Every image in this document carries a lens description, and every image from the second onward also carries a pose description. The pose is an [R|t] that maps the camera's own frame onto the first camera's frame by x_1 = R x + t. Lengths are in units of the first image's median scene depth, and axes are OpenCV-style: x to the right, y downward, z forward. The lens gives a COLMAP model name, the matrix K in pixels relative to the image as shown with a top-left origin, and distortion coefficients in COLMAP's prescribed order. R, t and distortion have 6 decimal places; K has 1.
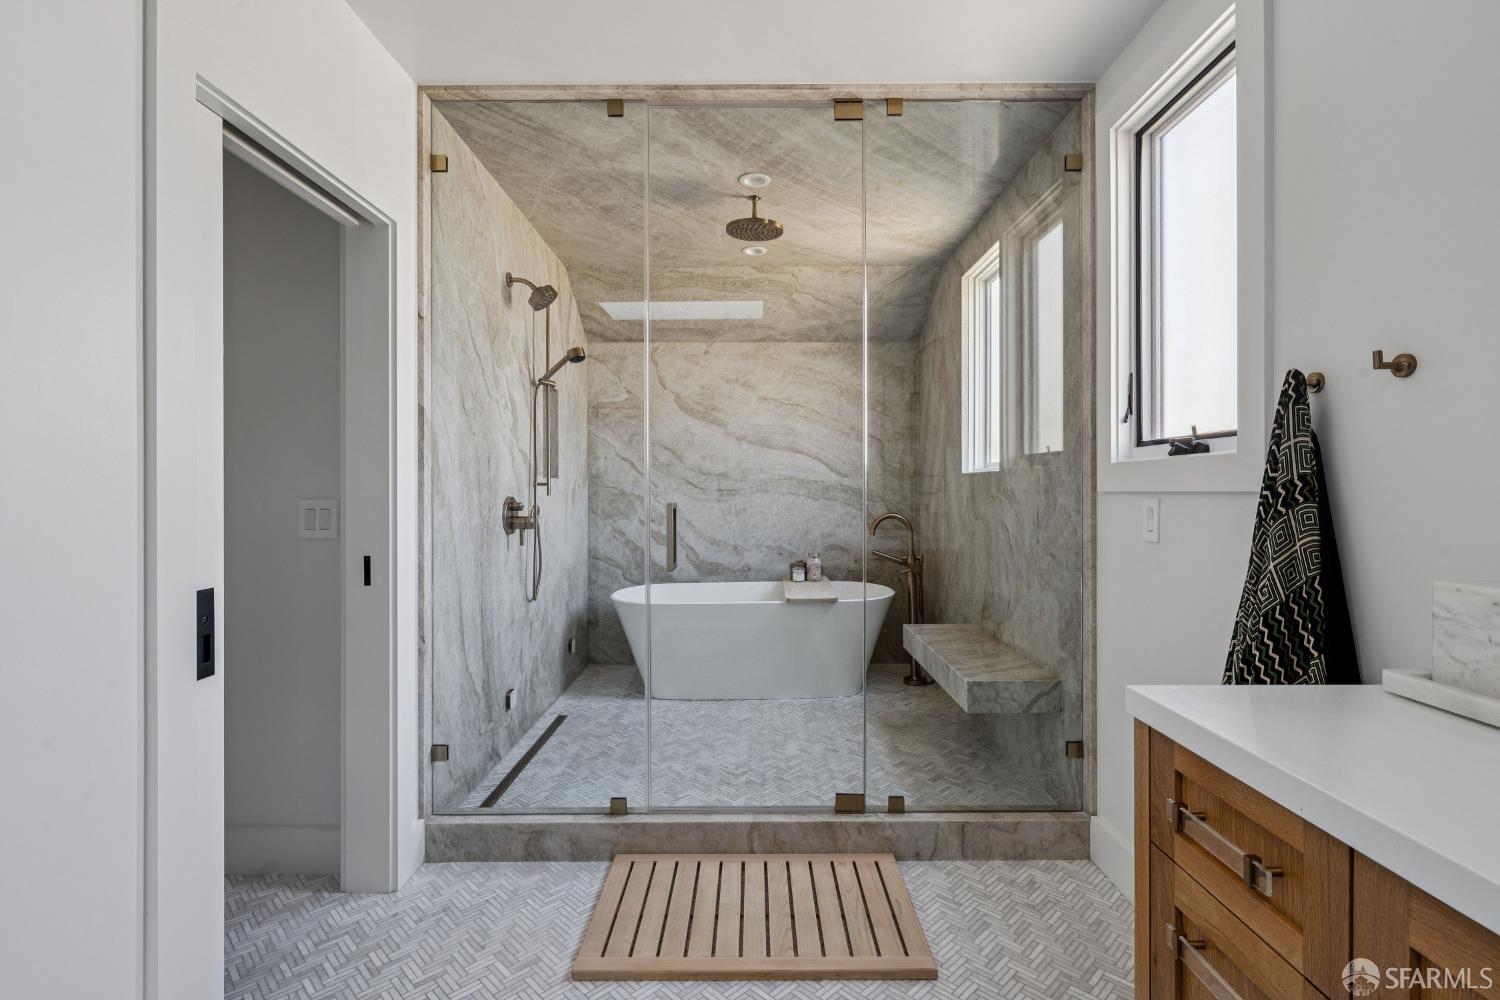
lens RADIAL K [[711.9, 0, 745.9], [0, 711.9, 490.6], [0, 0, 1]] dist [0.001756, 0.000461]
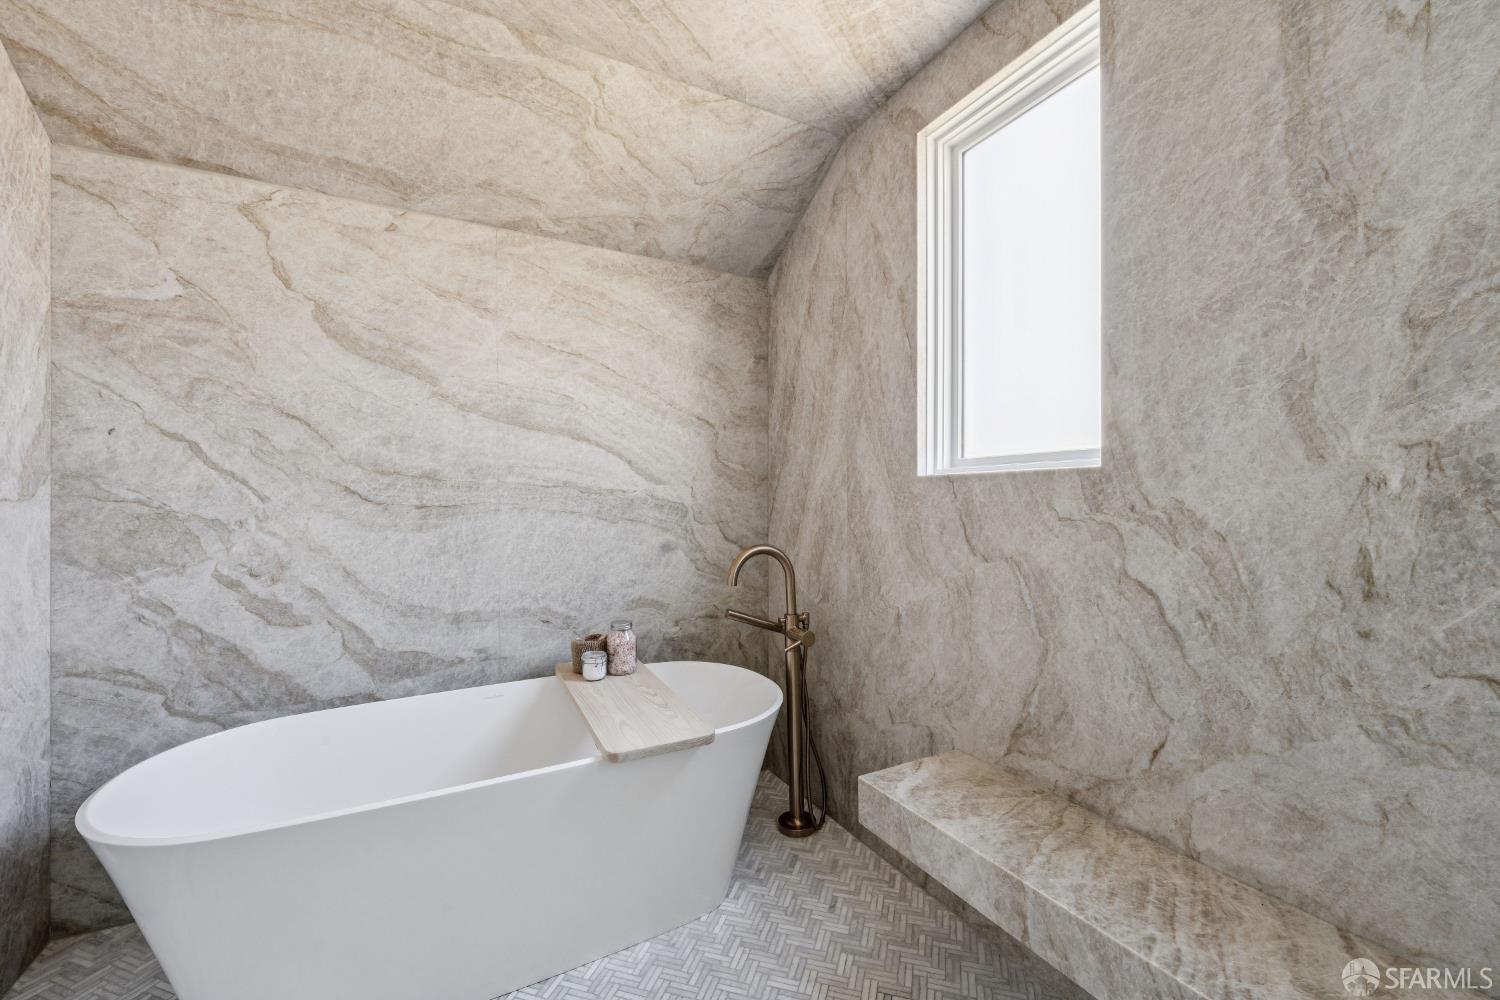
lens RADIAL K [[608.2, 0, 753.4], [0, 608.2, 498.2], [0, 0, 1]] dist [-0.002043, 0.000295]
pose [[0.879036, 0.001981, 0.476751, -0.043680], [0.001996, 0.999967, -0.007837, -0.003239], [-0.476751, 0.007841, 0.879004, 0.624594]]
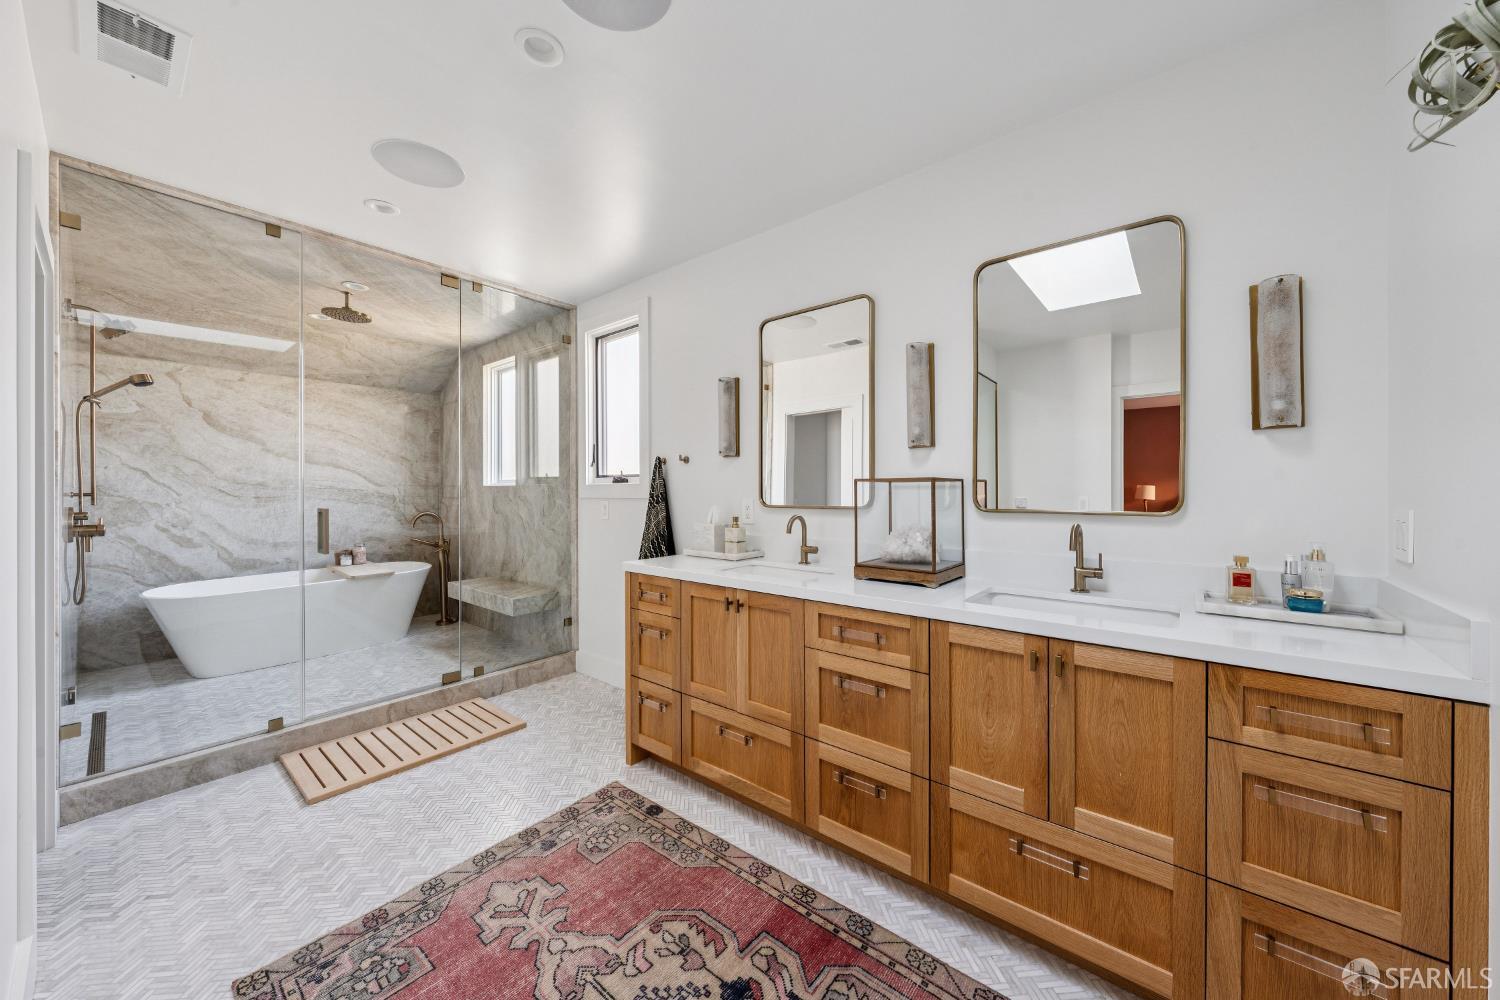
lens RADIAL K [[539.1, 0, 760.6], [0, 539.1, 489.9], [0, 0, 1]] dist [-0.003672, 0.000482]
pose [[0.625439, -0.001149, 0.780272, -0.258832], [0.003624, 0.999992, -0.001432, -0.010688], [-0.780265, 0.003723, 0.625438, -0.264653]]
